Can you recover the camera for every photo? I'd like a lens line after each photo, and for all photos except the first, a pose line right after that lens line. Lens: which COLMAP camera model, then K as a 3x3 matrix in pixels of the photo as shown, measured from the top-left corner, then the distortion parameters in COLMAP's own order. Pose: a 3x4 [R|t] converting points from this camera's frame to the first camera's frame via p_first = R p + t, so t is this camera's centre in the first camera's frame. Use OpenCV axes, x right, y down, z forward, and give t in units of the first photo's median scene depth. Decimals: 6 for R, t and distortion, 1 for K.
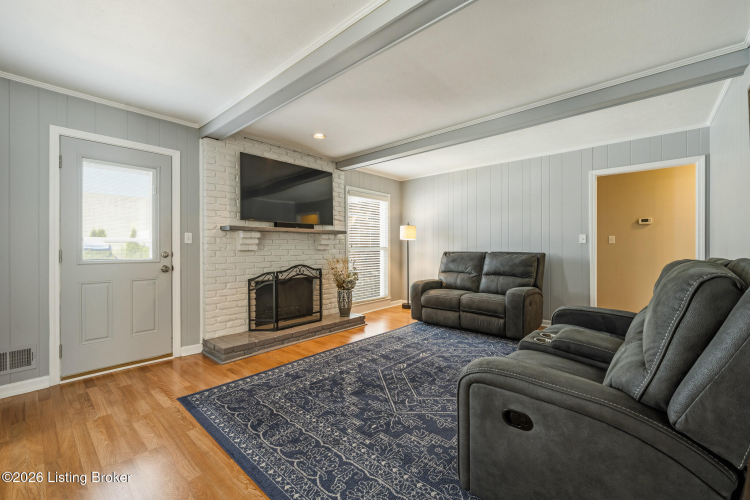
lens RADIAL K [[313.2, 0, 375.6], [0, 313.2, 250.1], [0, 0, 1]] dist [-0.001890, -0.000325]
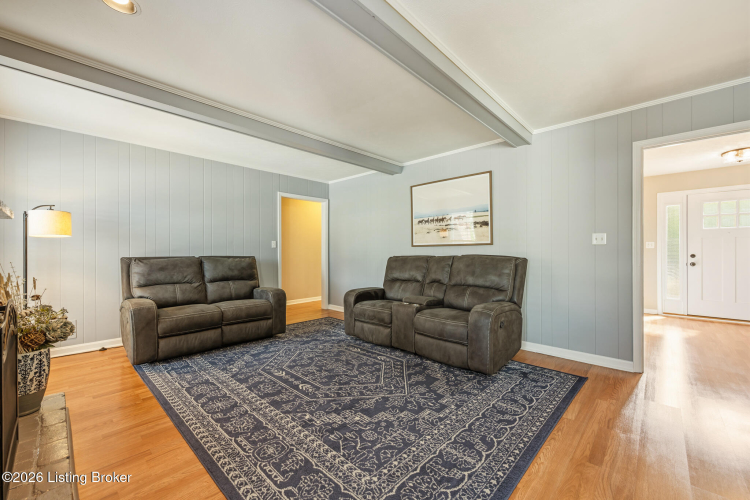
lens RADIAL K [[308.4, 0, 372.6], [0, 308.4, 251.2], [0, 0, 1]] dist [0.001462, 0.000278]
pose [[0.017772, 0.002498, 0.999839, -0.710635], [0.007792, 0.999966, -0.002637, -0.003188], [-0.999812, 0.007837, 0.017752, 0.731840]]
